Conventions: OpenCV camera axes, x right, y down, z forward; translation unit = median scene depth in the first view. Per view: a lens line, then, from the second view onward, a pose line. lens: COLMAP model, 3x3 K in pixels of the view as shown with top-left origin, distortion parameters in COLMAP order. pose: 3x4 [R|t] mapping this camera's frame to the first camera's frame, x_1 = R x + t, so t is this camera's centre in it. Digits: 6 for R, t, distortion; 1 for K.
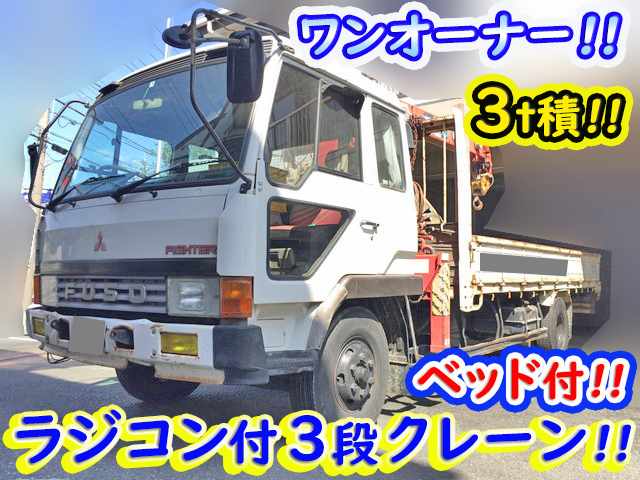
lens RADIAL K [[546.0, 0, 319.0], [0, 546.0, 238.9], [0, 0, 1]] dist [0.070308, -0.105452]
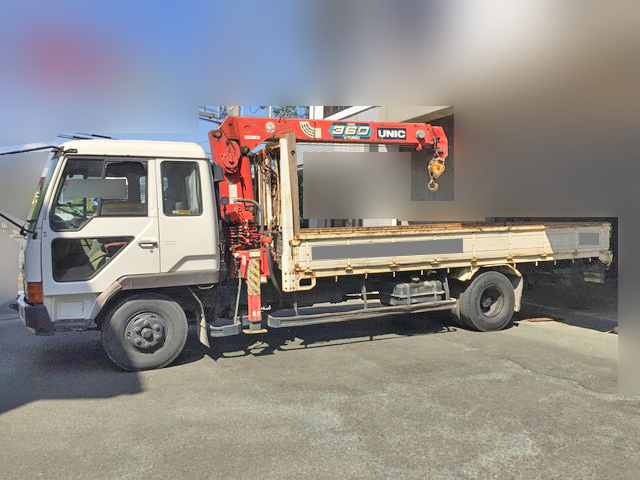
lens RADIAL K [[546.0, 0, 319.0], [0, 546.0, 238.9], [0, 0, 1]] dist [0.070308, -0.105452]
pose [[0.884473, -0.006778, -0.466543, 1.482128], [0.058371, 0.993647, 0.096224, -0.190034], [0.462927, -0.112340, 0.879249, -0.228190]]
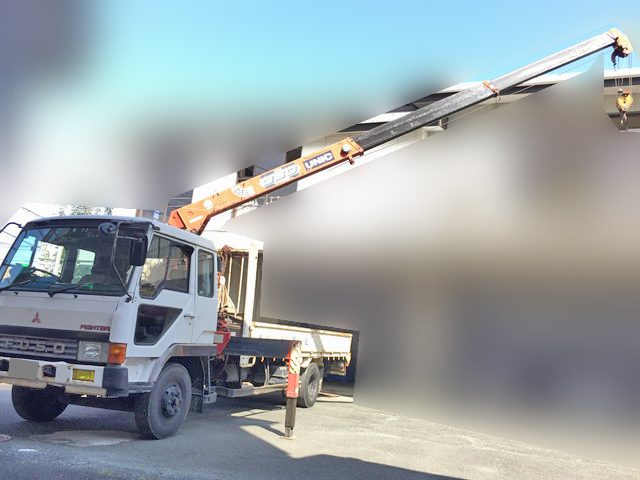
lens RADIAL K [[546.0, 0, 319.0], [0, 546.0, 238.9], [0, 0, 1]] dist [0.070308, -0.105452]
pose [[0.949281, 0.117526, 0.291640, -0.075005], [-0.086452, 0.989329, -0.117282, -0.123835], [-0.302312, 0.086121, 0.949311, -1.084083]]
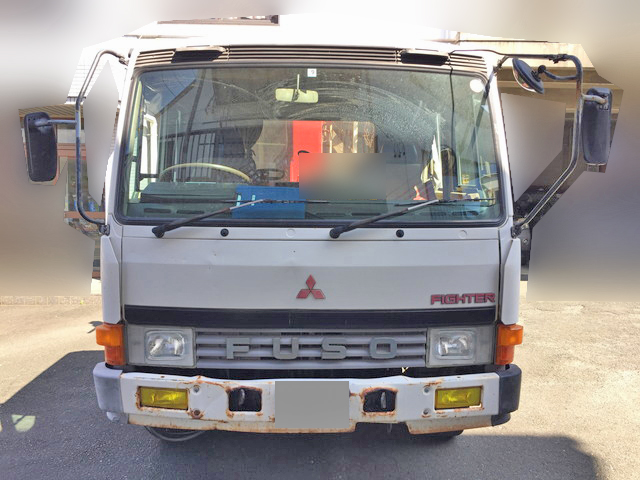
lens RADIAL K [[546.0, 0, 319.0], [0, 546.0, 238.9], [0, 0, 1]] dist [0.070308, -0.105452]
pose [[0.782877, -0.068001, 0.618449, -0.900929], [-0.043804, 0.985519, 0.163812, -0.200683], [-0.620632, -0.155335, 0.768561, 0.408251]]
